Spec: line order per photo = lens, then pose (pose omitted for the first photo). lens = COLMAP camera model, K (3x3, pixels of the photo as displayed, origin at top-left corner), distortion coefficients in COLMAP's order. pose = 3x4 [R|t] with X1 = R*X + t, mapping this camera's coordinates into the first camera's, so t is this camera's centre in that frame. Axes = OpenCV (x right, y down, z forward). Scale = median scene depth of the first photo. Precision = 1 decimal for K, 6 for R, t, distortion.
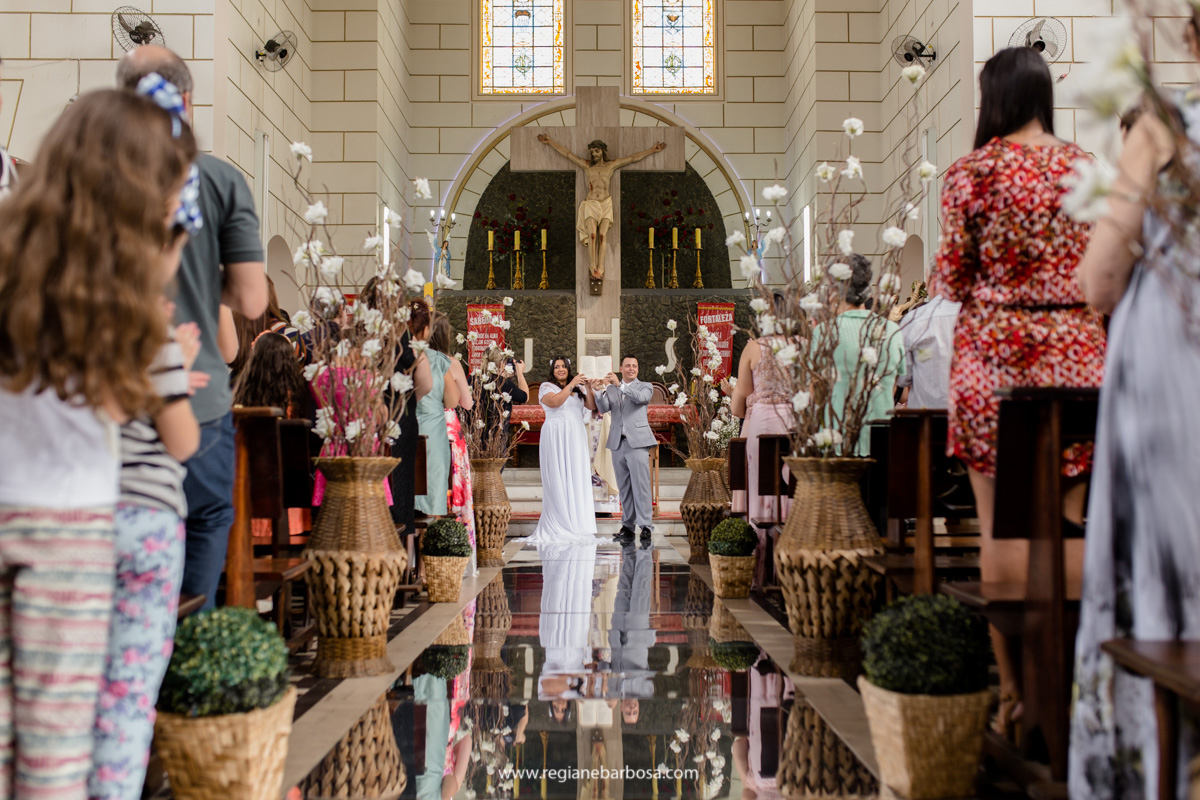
lens RADIAL K [[1213.9, 0, 624.5], [0, 1213.9, 438.7], [0, 0, 1]] dist [-0.002906, 0.001082]
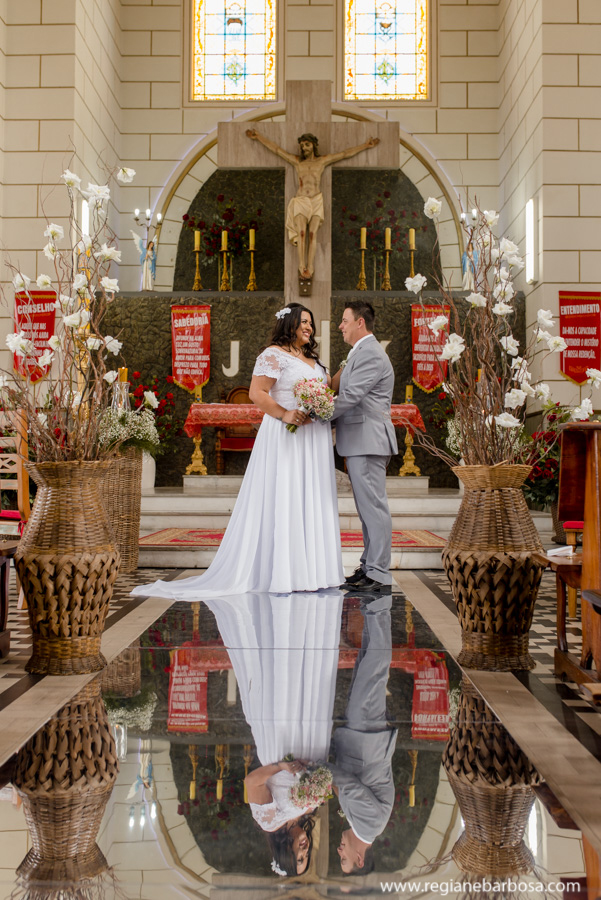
lens RADIAL K [[912.6, 0, 304.6], [0, 912.6, 438.1], [0, 0, 1]] dist [0.009438, 0.005796]
pose [[0.999495, 0.006665, -0.031070, -0.000988], [-0.007201, 0.999827, -0.017179, 0.005736], [0.030950, 0.017394, 0.999370, 0.277993]]
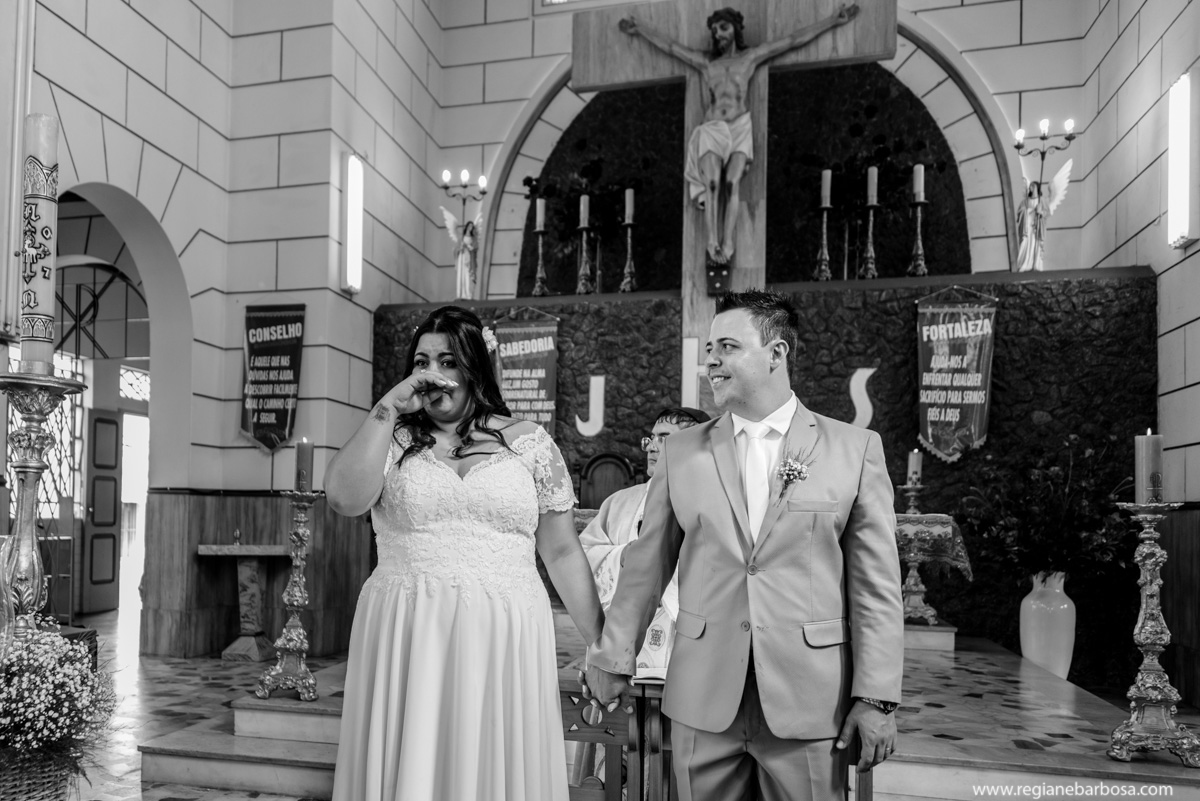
lens RADIAL K [[977.9, 0, 483.4], [0, 977.9, 496.9], [0, 0, 1]] dist [0.025541, -0.014610]
pose [[0.955296, 0.013628, -0.295336, 0.007280], [-0.013355, 0.999906, 0.002943, -0.025840], [0.295349, 0.001133, 0.955389, 0.531434]]
